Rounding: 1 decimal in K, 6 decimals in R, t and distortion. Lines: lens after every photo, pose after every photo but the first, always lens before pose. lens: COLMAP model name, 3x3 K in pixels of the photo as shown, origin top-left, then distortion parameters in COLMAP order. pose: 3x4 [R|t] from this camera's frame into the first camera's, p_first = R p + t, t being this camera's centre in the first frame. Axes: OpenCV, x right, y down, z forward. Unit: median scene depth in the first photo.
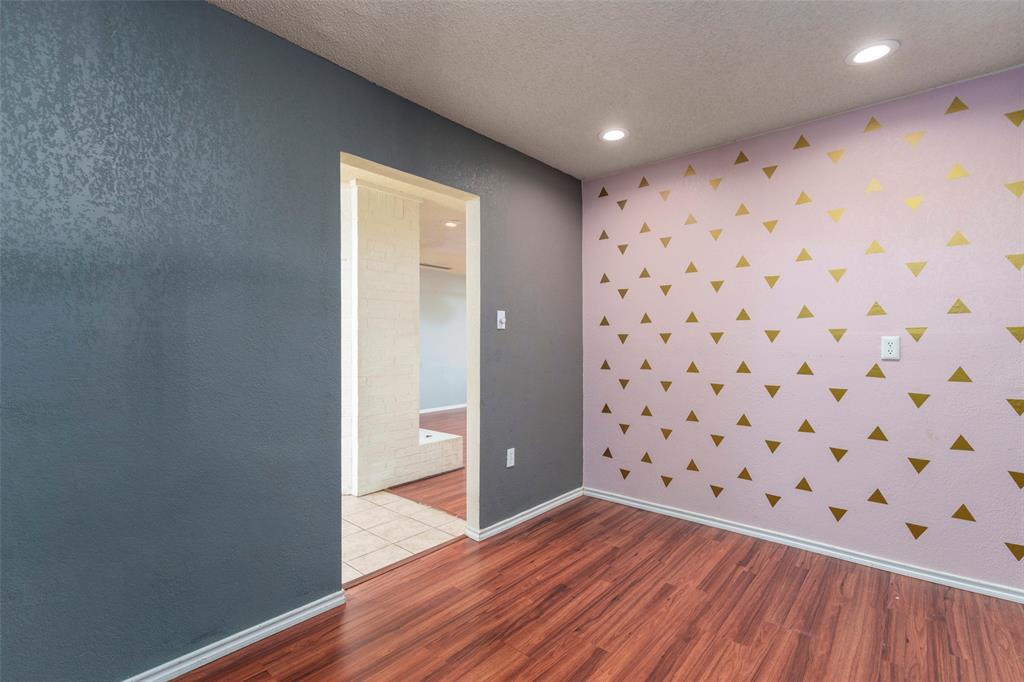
lens RADIAL K [[471.3, 0, 512.9], [0, 471.3, 341.3], [0, 0, 1]] dist [-0.000671, -0.000011]
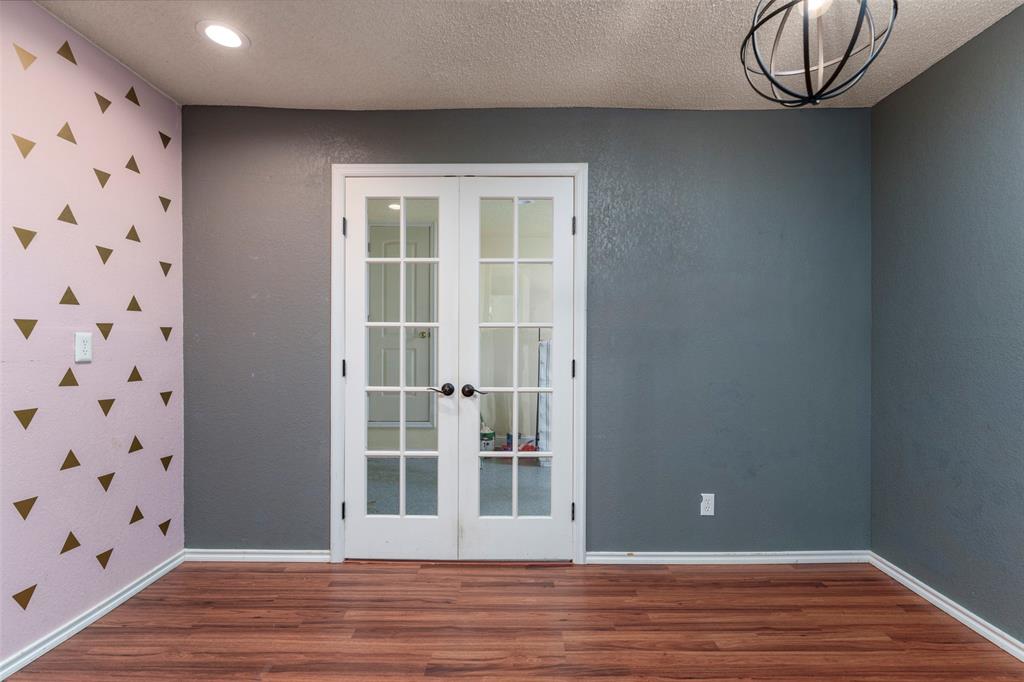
lens RADIAL K [[471.3, 0, 514.3], [0, 471.3, 341.2], [0, 0, 1]] dist [-0.000671, -0.000011]
pose [[-0.646883, 0.004118, 0.762578, -0.303231], [-0.001565, 0.999976, -0.006728, 0.008750], [-0.762588, -0.005545, -0.646861, 1.040845]]
